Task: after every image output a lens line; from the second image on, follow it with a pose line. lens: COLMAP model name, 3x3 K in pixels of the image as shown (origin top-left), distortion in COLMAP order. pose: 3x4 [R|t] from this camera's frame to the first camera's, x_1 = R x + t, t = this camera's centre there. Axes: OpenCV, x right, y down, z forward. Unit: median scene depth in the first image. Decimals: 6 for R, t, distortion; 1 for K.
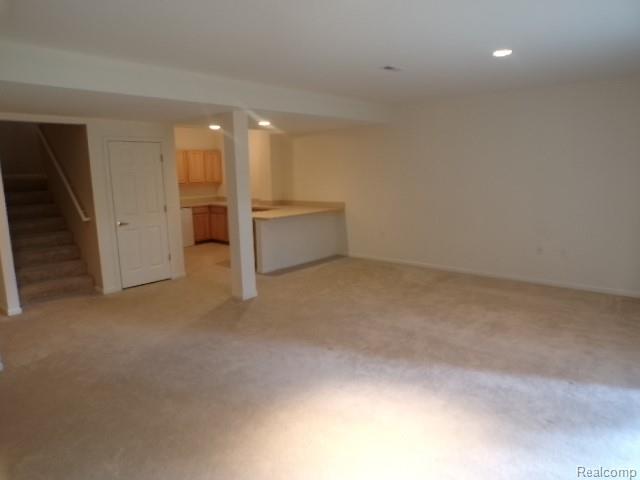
lens RADIAL K [[440.6, 0, 317.8], [0, 440.6, 239.2], [0, 0, 1]] dist [-0.026455, 0.005032]
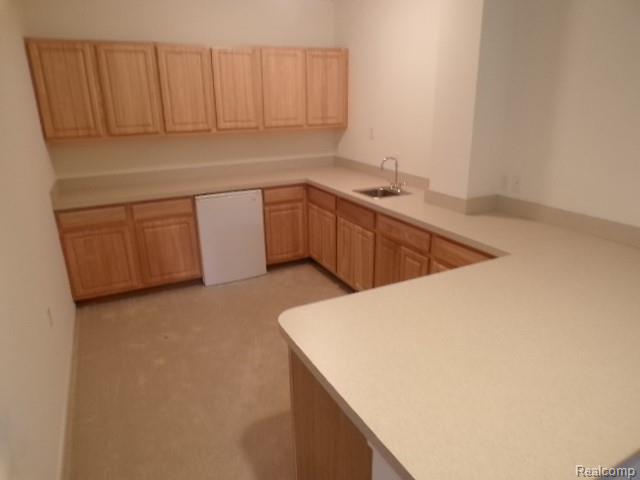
lens RADIAL K [[440.6, 0, 322.3], [0, 440.6, 238.5], [0, 0, 1]] dist [-0.026455, 0.005032]
pose [[0.917412, 0.108398, -0.382890, -0.066617], [-0.054069, 0.987216, 0.149935, -0.089207], [0.394248, -0.116850, 0.911545, 0.626178]]
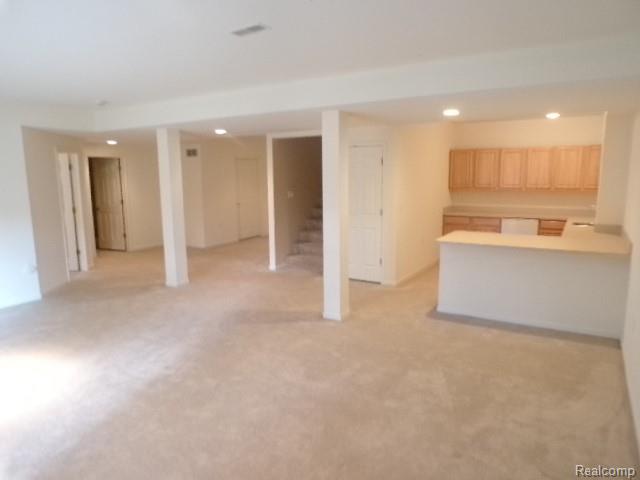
lens RADIAL K [[440.6, 0, 320.5], [0, 440.6, 242.9], [0, 0, 1]] dist [-0.026455, 0.005032]
pose [[0.150485, 0.169156, -0.974033, 0.416169], [-0.147906, 0.978016, 0.146997, -0.087133], [0.977486, 0.121944, 0.172196, 0.478577]]
